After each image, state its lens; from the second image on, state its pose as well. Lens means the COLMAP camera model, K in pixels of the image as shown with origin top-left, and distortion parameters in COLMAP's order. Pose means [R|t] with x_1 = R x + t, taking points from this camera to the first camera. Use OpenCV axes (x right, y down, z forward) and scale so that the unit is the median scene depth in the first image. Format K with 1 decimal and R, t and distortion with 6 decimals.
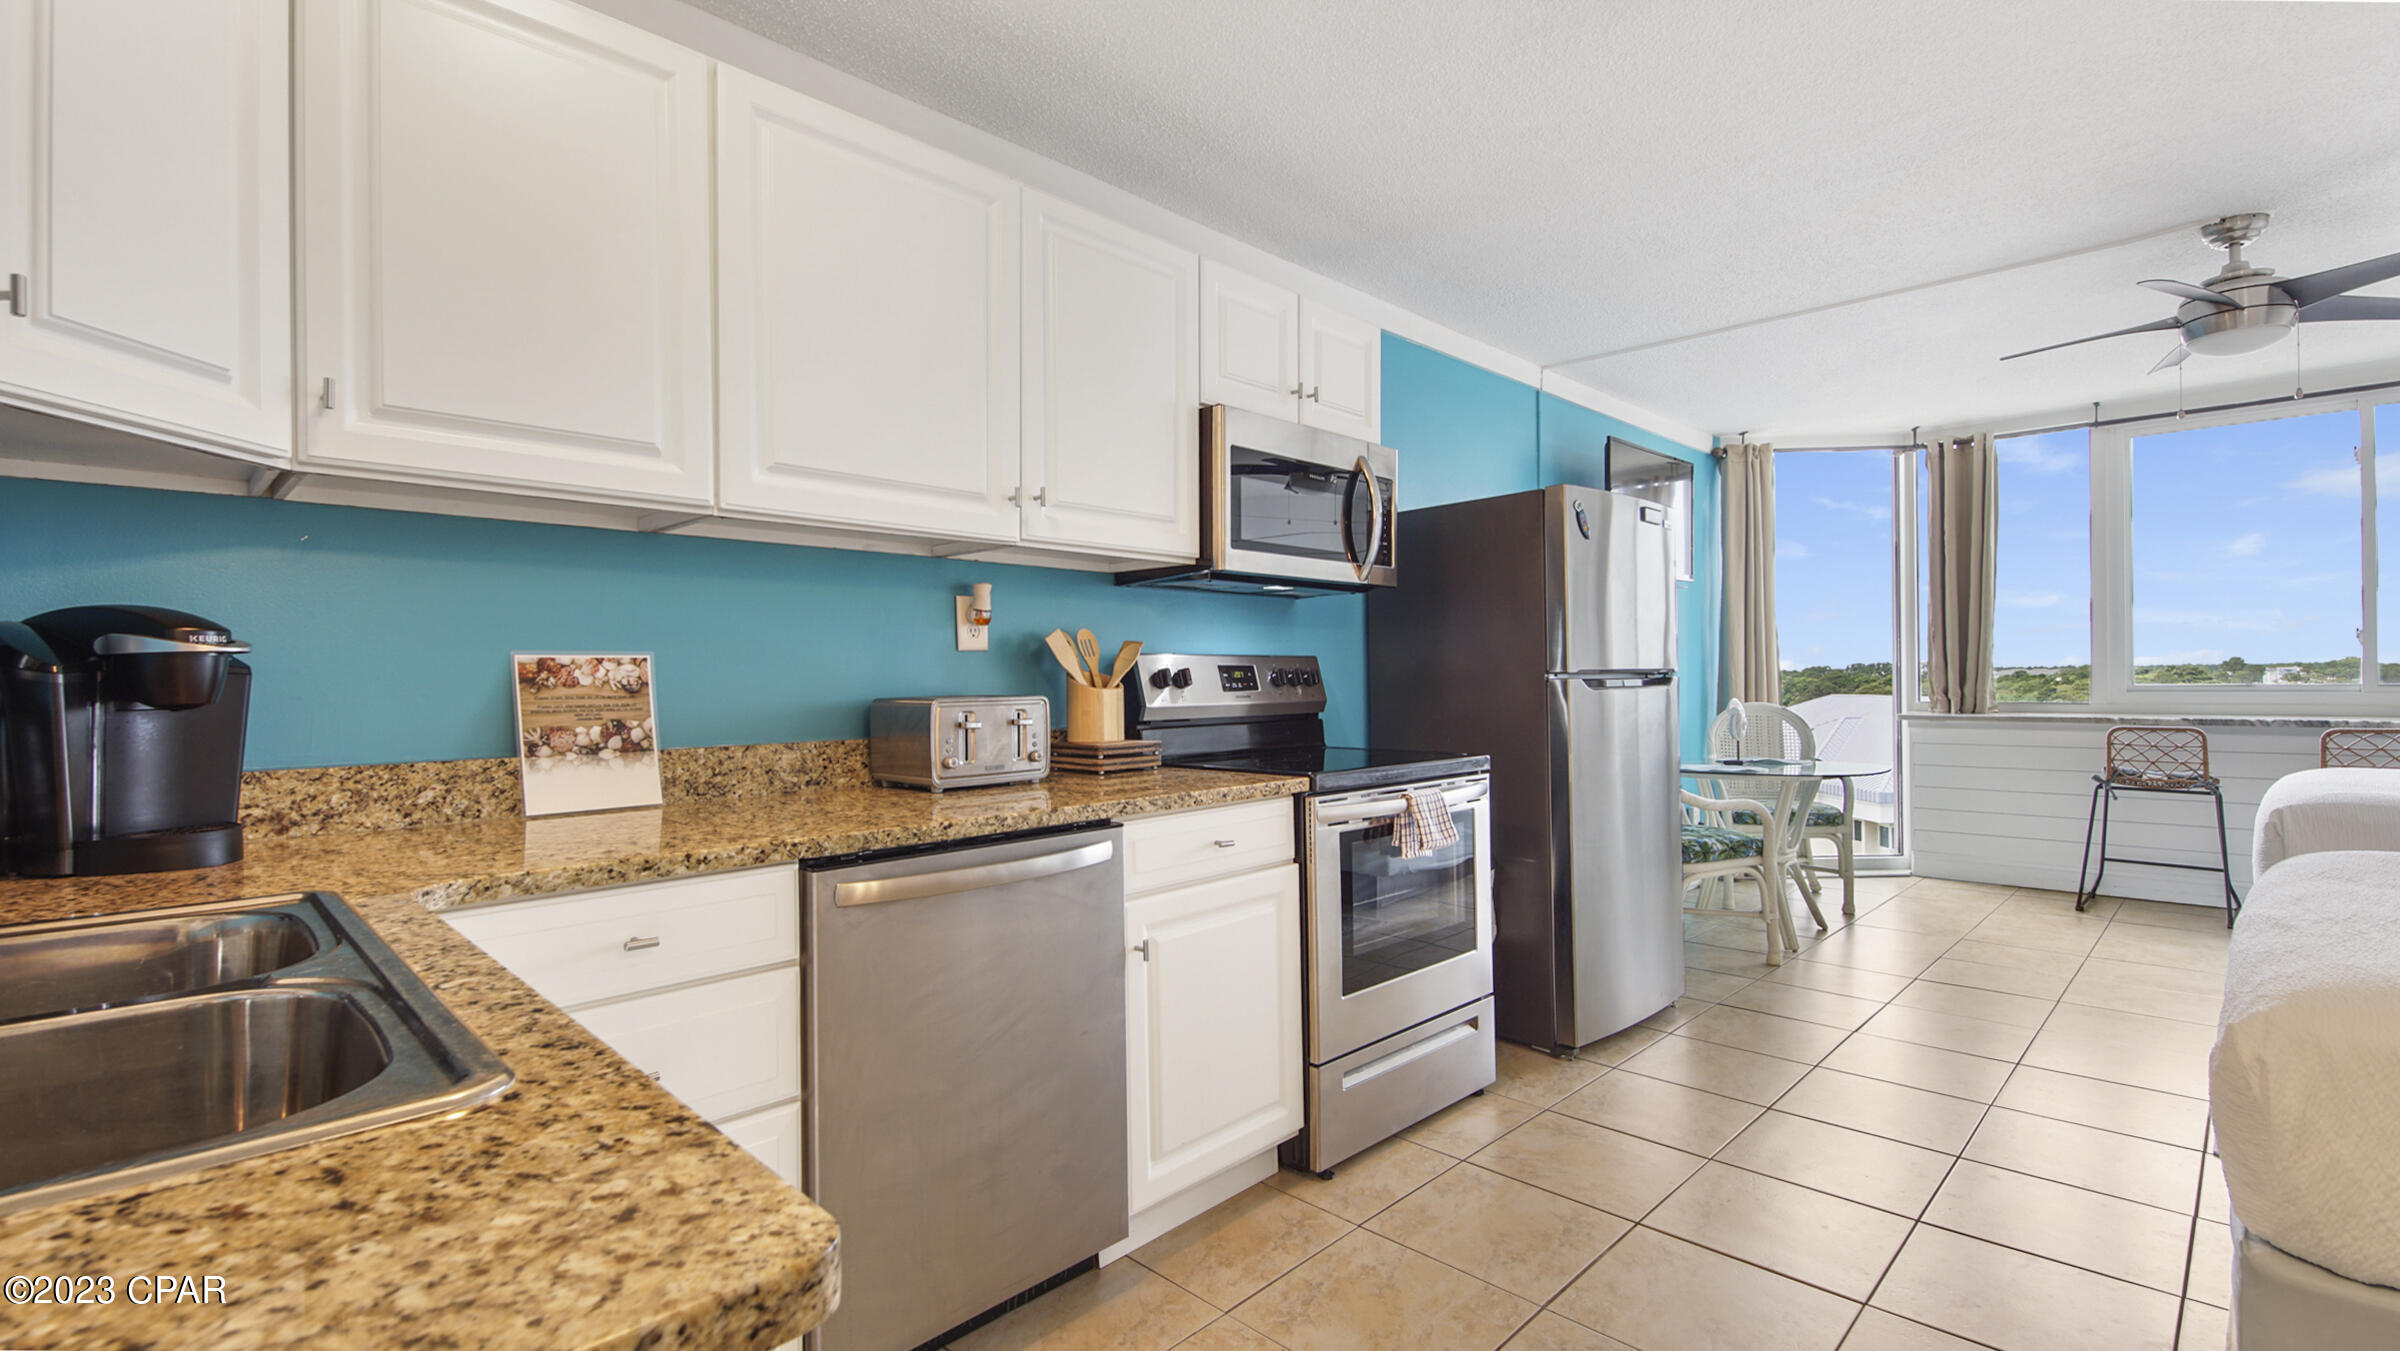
lens RADIAL K [[1056.2, 0, 1200.2], [0, 1056.2, 686.7], [0, 0, 1]] dist [0.024907, -0.015537]
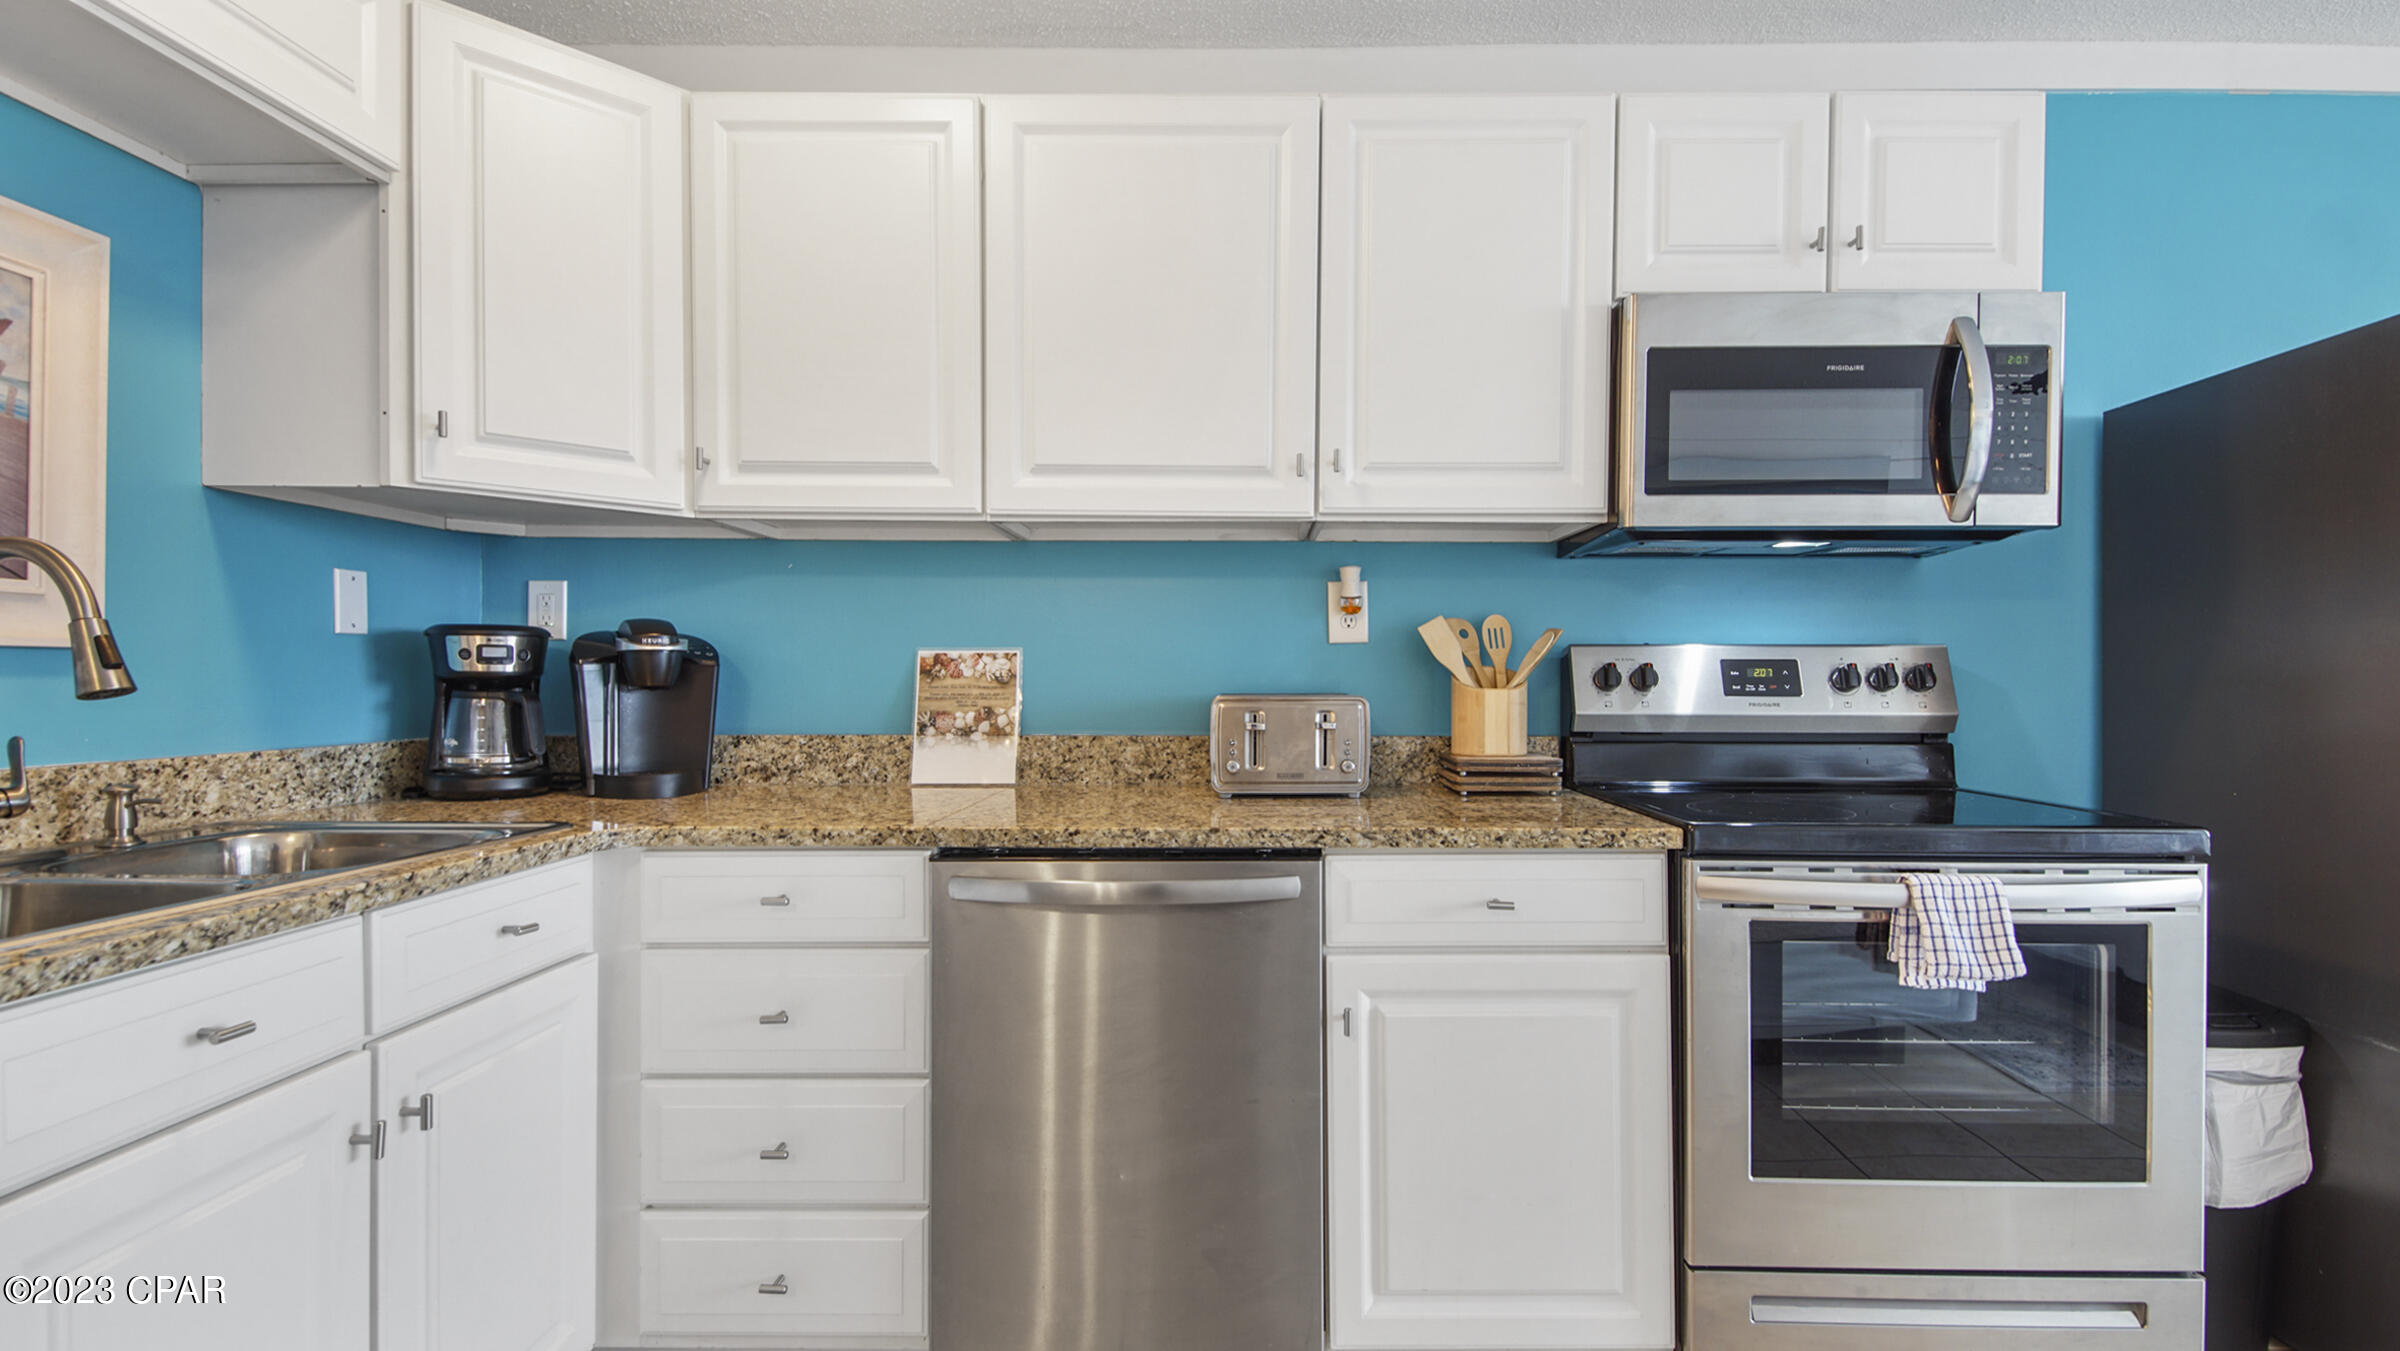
lens RADIAL K [[1056.2, 0, 1200.2], [0, 1056.2, 686.7], [0, 0, 1]] dist [0.024907, -0.015537]
pose [[0.696093, 0.019085, -0.717698, 0.419773], [-0.014934, 0.999815, 0.012103, -0.007810], [0.717796, 0.002293, 0.696249, 0.361268]]
